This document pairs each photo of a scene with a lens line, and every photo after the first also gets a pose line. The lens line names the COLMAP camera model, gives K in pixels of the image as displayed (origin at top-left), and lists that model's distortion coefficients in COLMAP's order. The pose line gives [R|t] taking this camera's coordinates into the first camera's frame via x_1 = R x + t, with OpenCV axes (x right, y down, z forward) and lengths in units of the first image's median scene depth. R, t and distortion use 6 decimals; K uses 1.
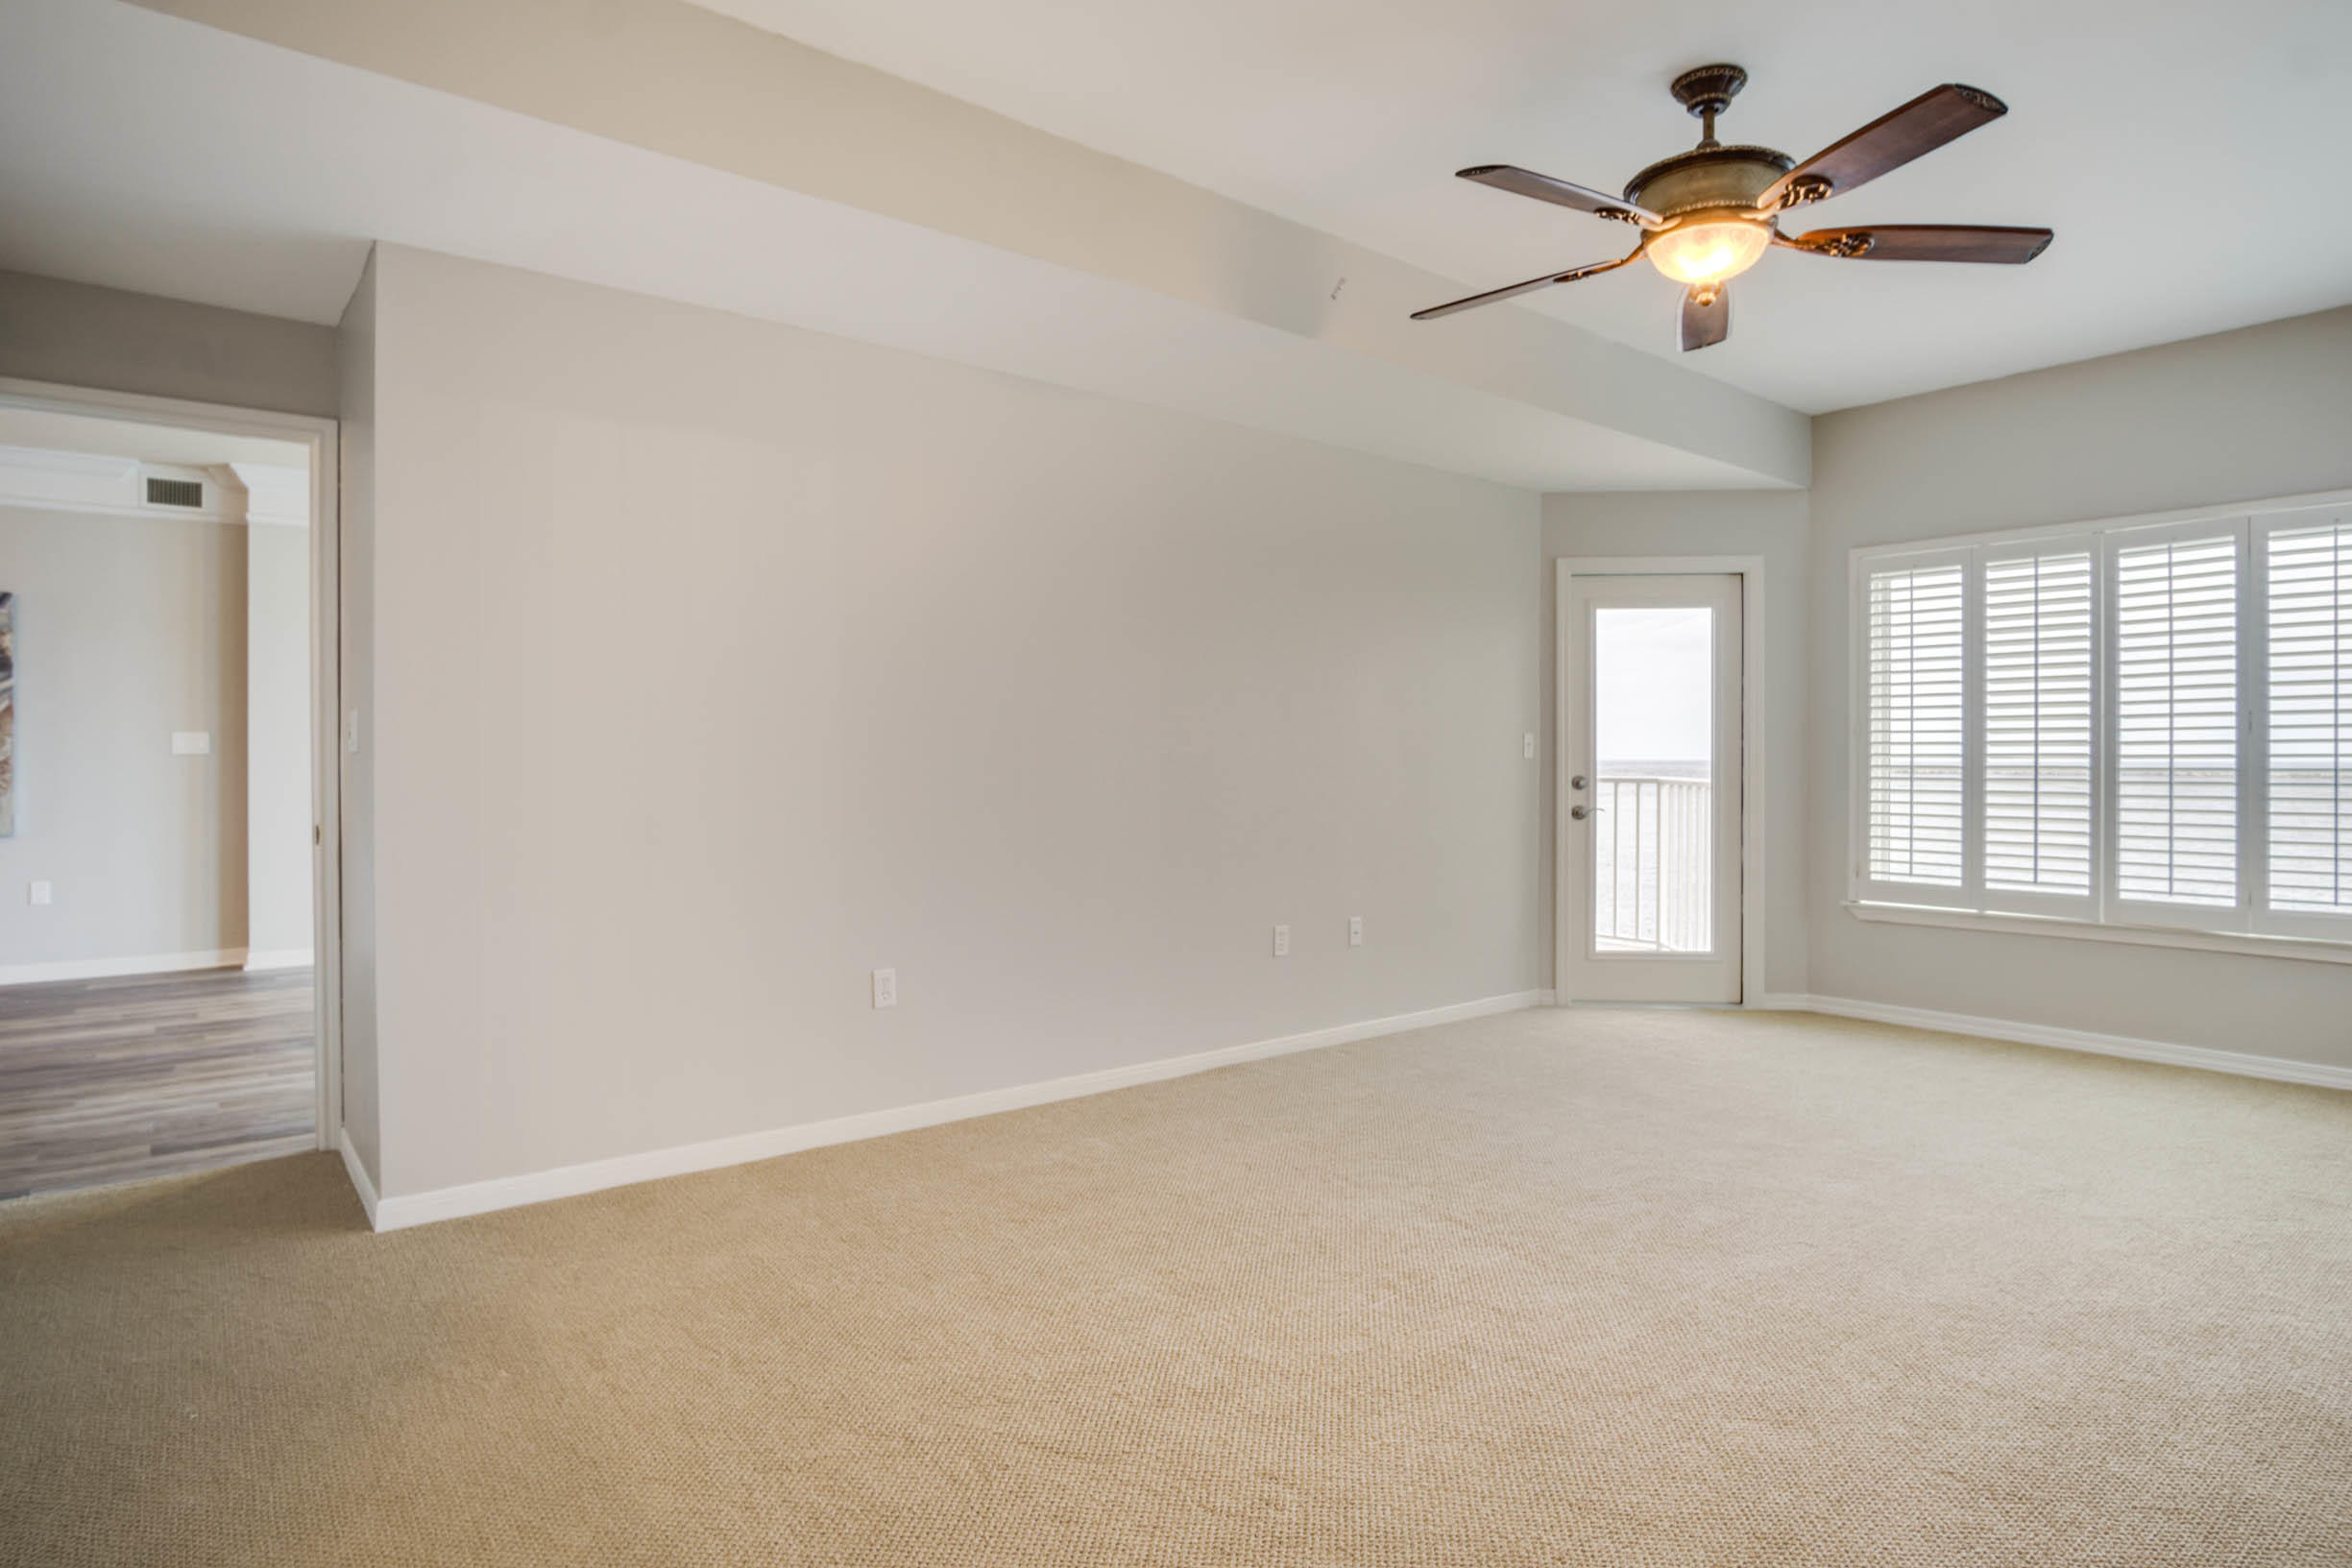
lens RADIAL K [[1294.8, 0, 1179.6], [0, 1294.8, 767.5], [0, 0, 1]] dist [-0.033992, 0.007744]
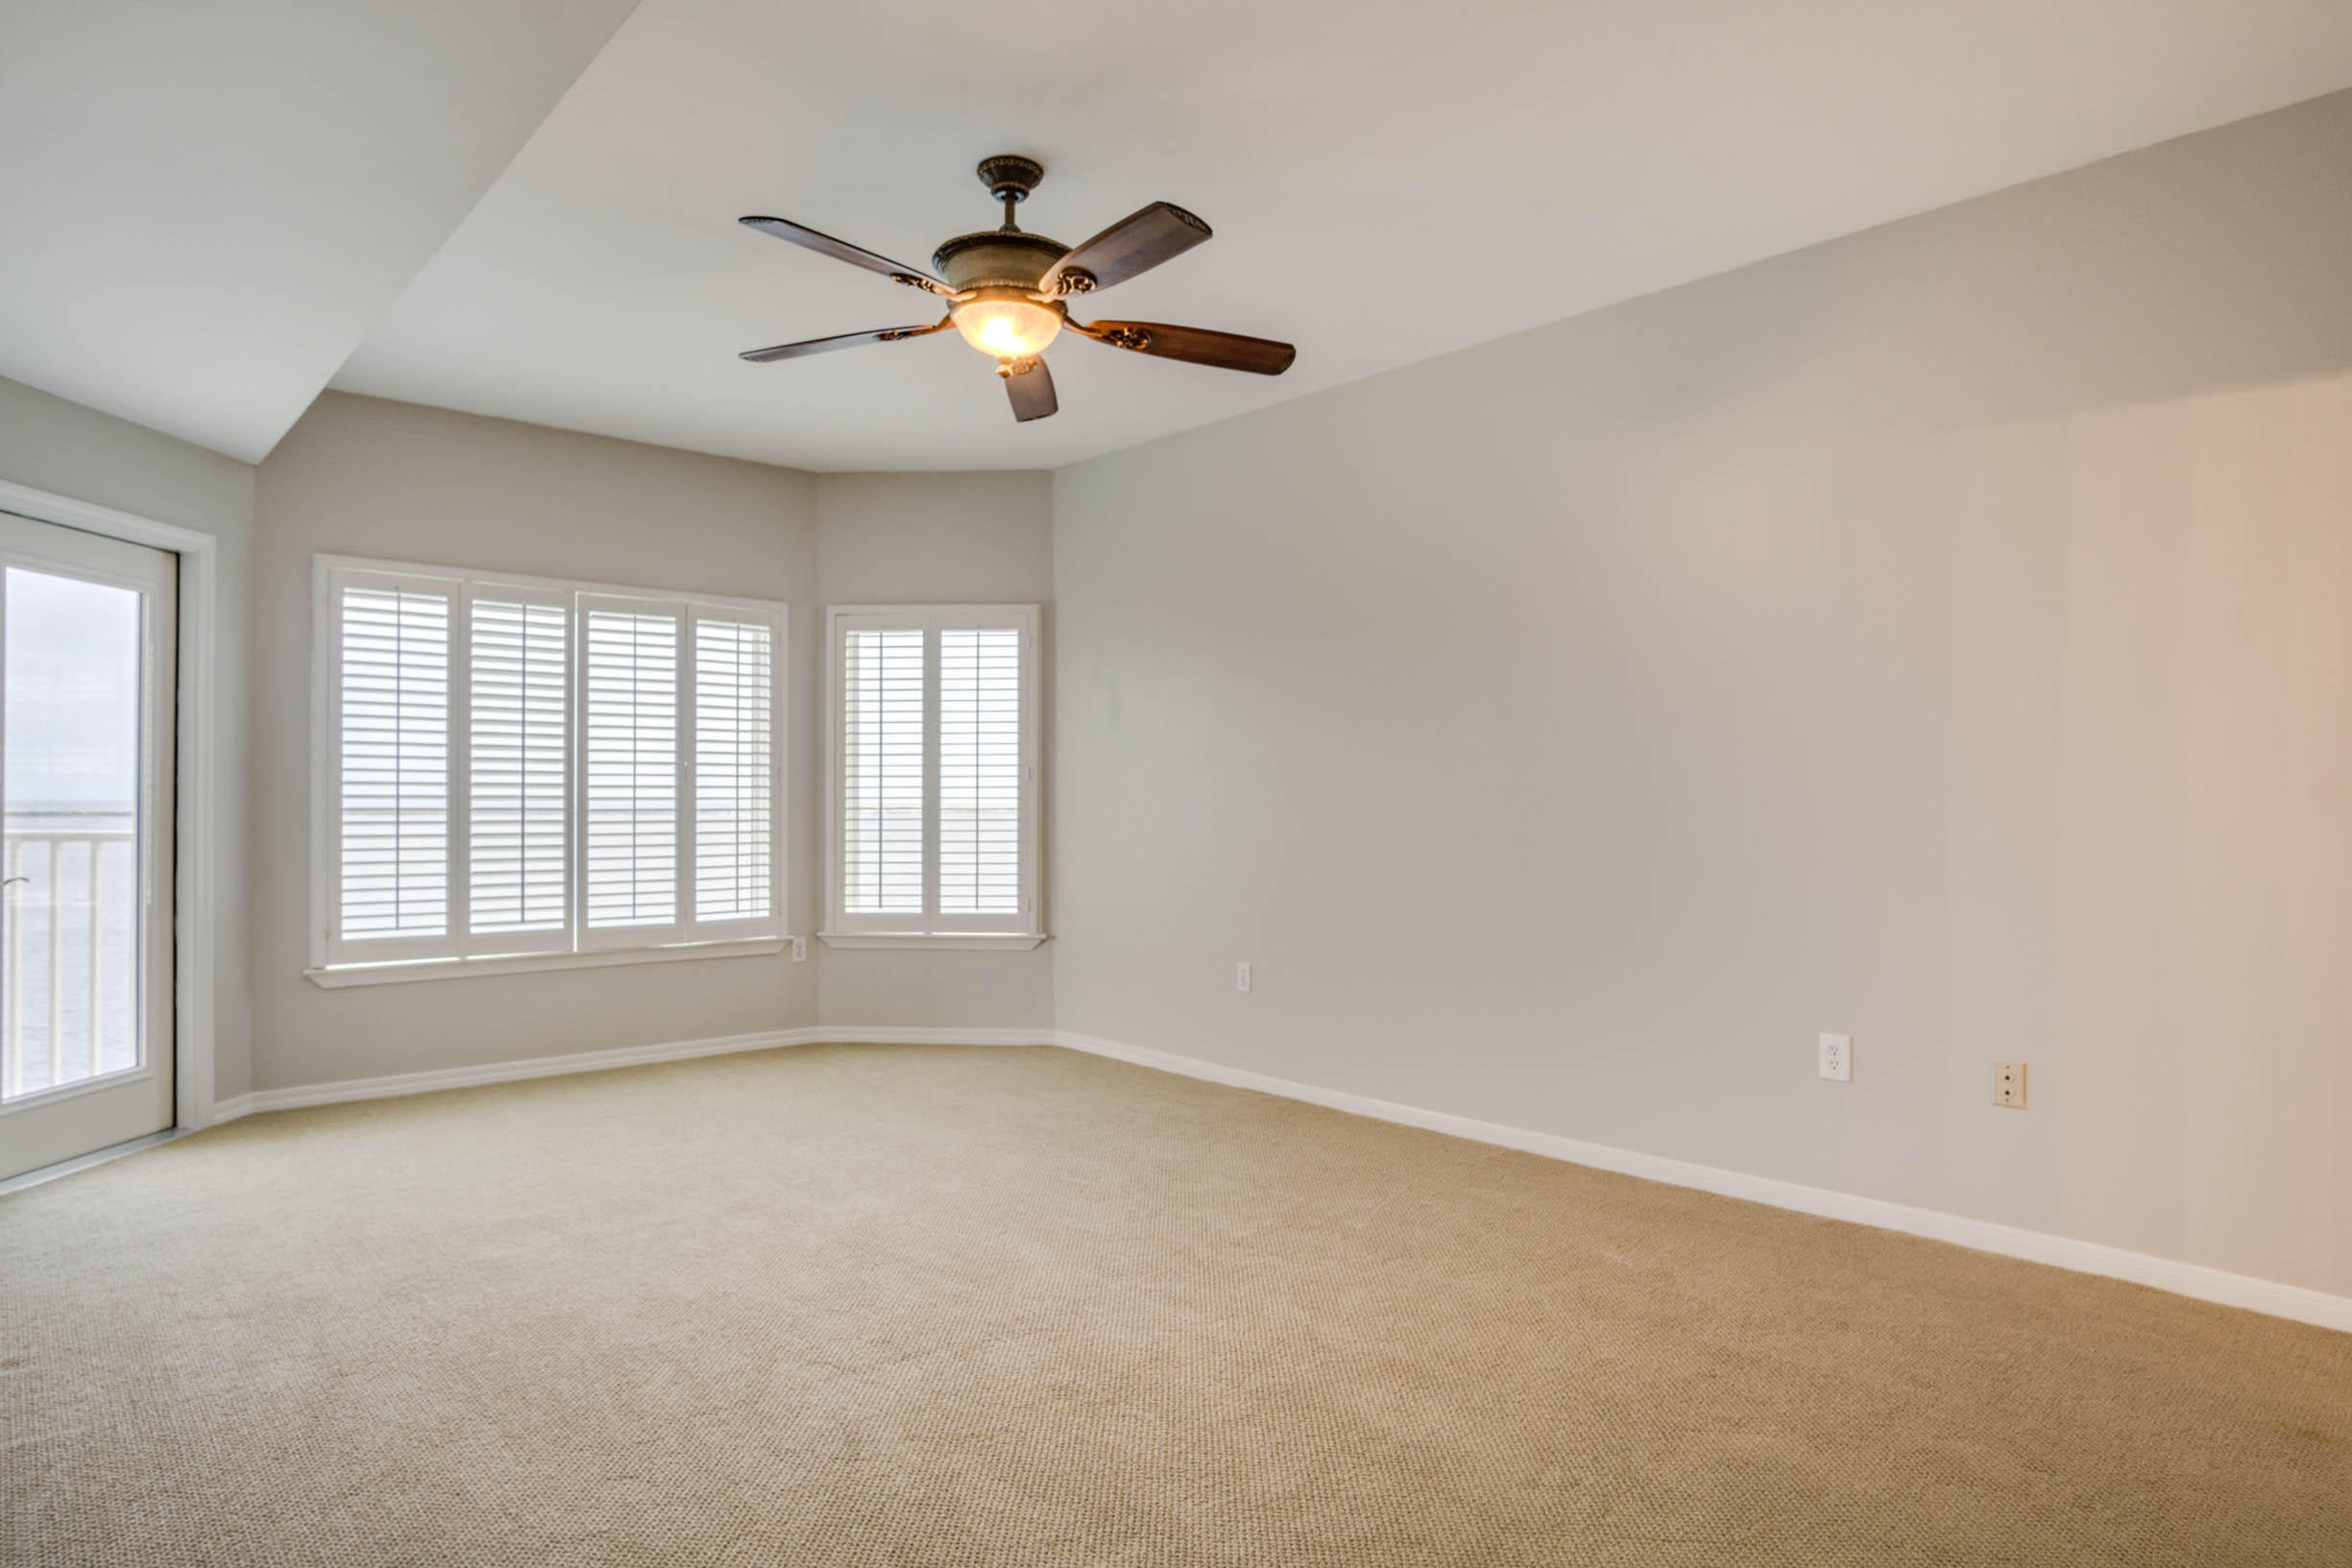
lens RADIAL K [[1294.8, 0, 1178.9], [0, 1294.8, 791.9], [0, 0, 1]] dist [-0.033992, 0.007744]
pose [[-0.054039, 0.006936, 0.998515, -0.374004], [0.002957, 0.999973, -0.006786, -0.005060], [-0.998534, 0.002586, -0.054058, 0.514083]]
